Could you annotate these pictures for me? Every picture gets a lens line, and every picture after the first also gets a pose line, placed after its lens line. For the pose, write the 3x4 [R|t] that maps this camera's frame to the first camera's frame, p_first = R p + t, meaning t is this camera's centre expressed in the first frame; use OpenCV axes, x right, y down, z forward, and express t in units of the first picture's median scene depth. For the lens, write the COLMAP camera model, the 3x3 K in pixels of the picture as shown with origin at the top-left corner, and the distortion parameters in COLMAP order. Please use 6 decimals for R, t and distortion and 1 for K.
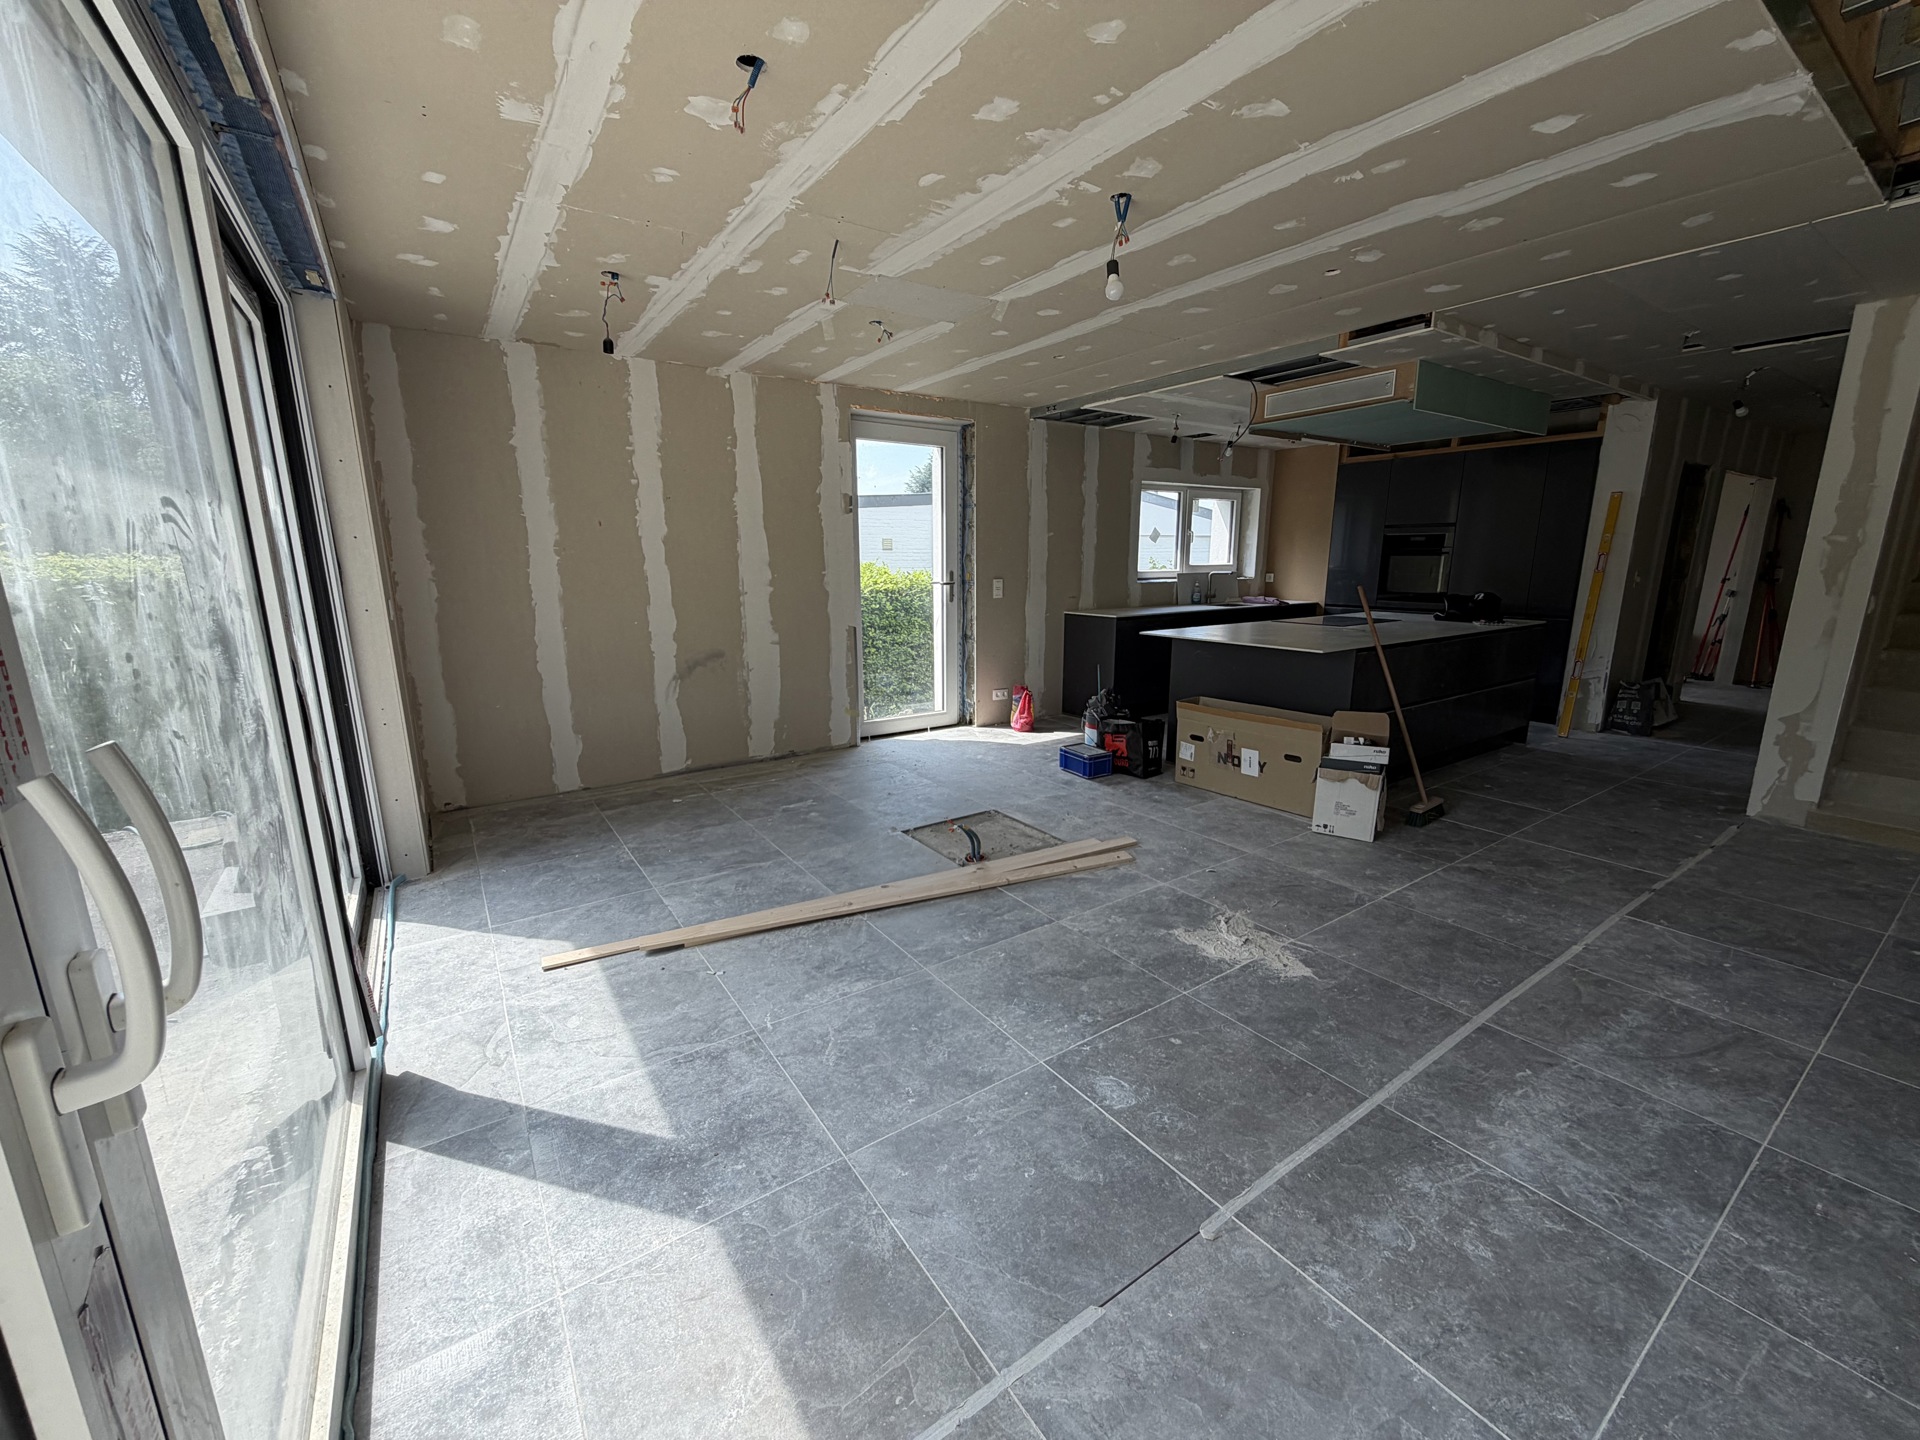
lens RADIAL K [[769.5, 0, 959.0], [0, 769.5, 722.2], [0, 0, 1]] dist [0.002564, -0.000142]
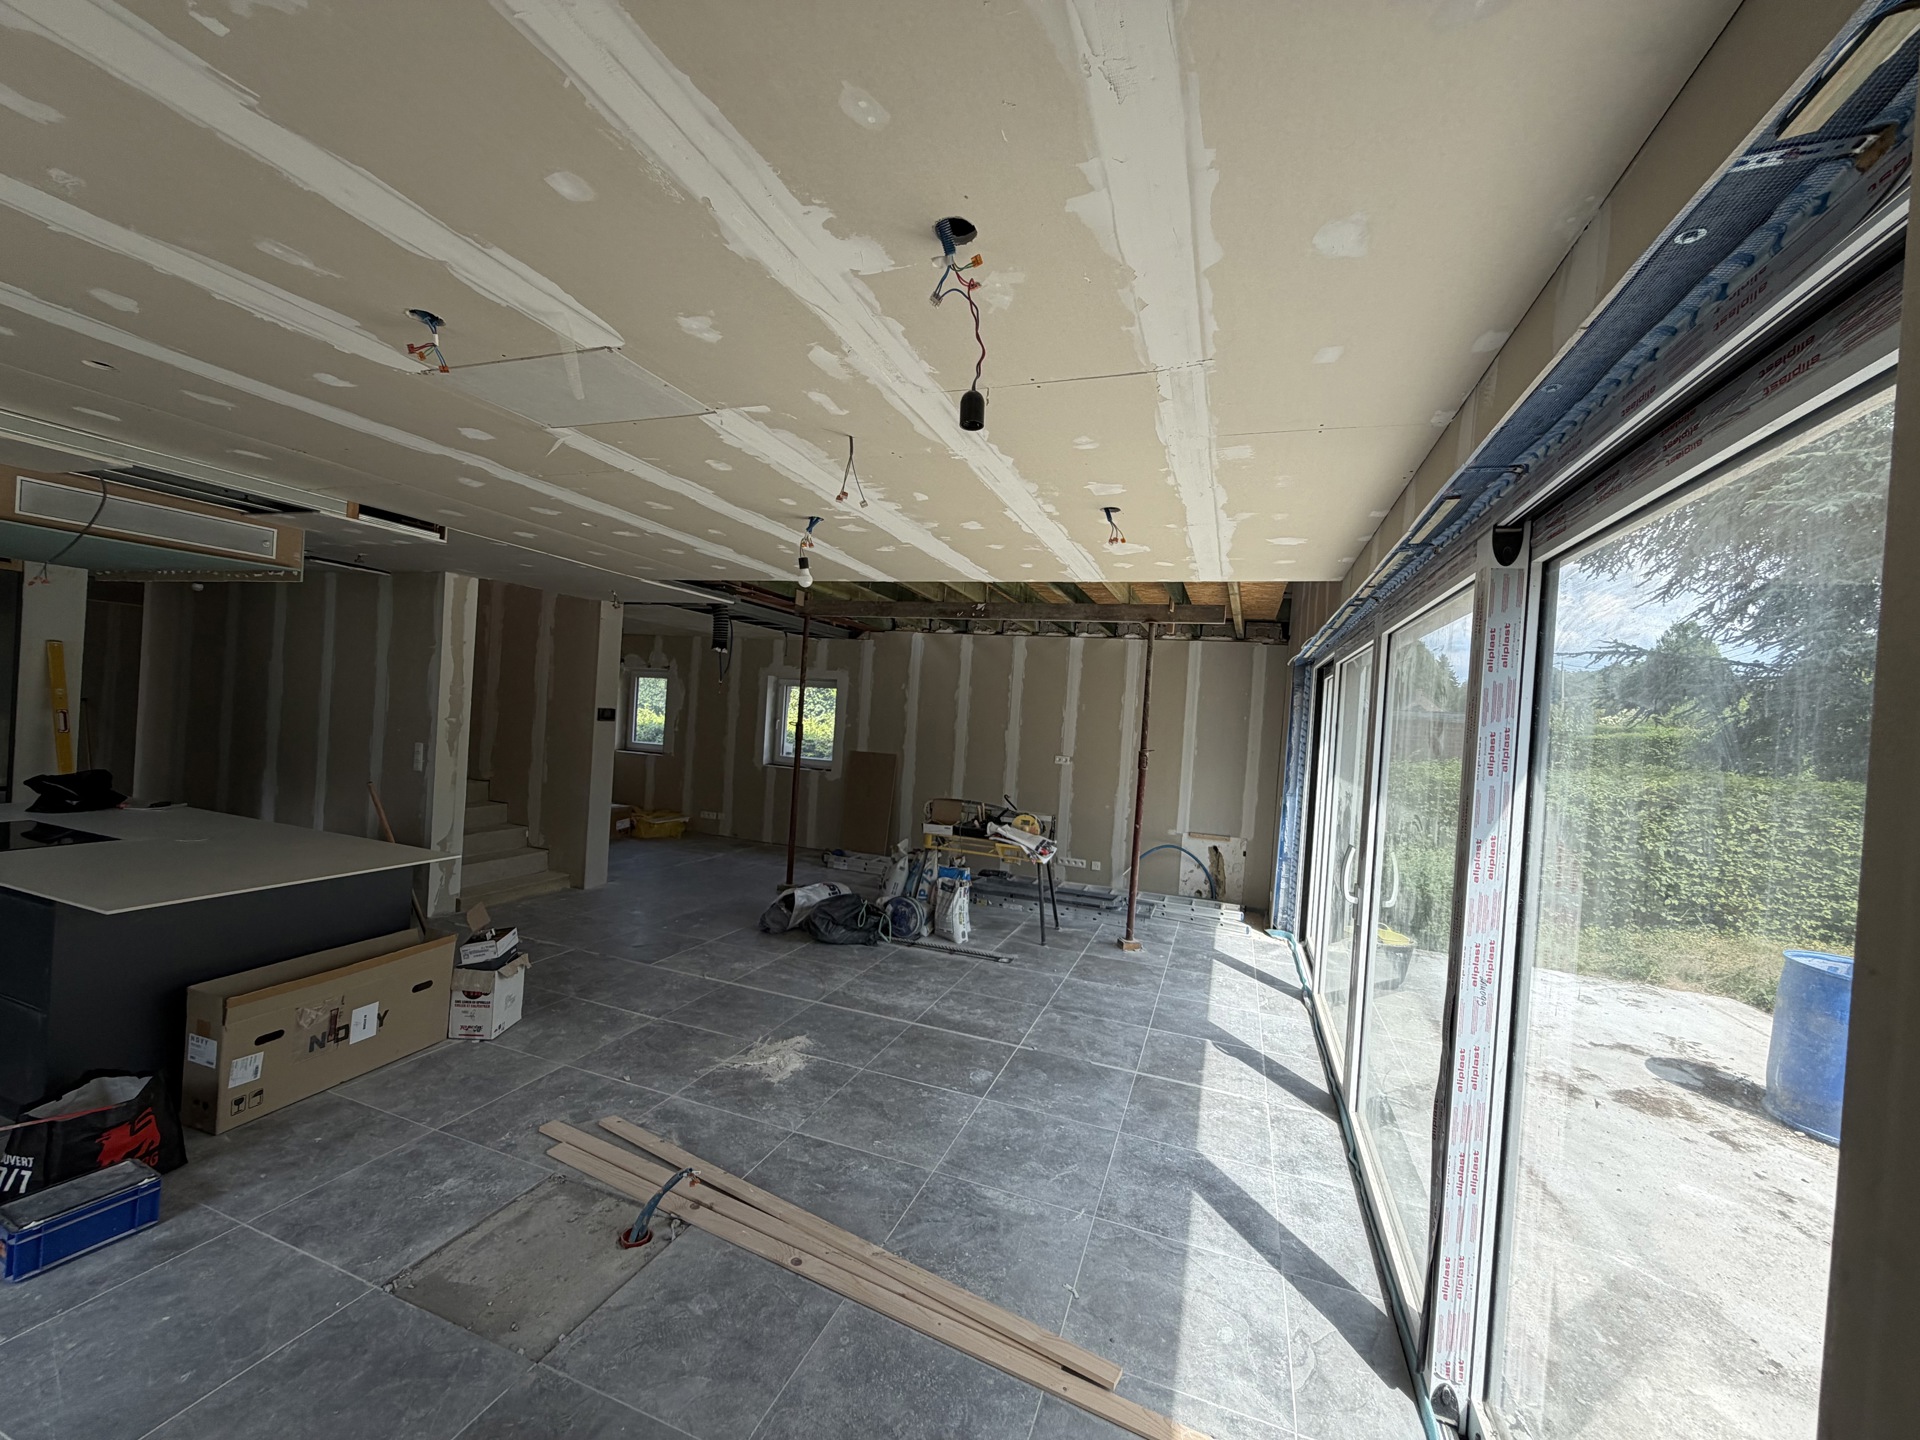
lens RADIAL K [[769.5, 0, 948.1], [0, 769.5, 723.5], [0, 0, 1]] dist [0.002564, -0.000142]
pose [[-0.574054, -0.043236, 0.817675, -0.620227], [0.112092, 0.985054, 0.130781, -0.301780], [-0.811109, 0.166730, -0.560628, 0.999853]]
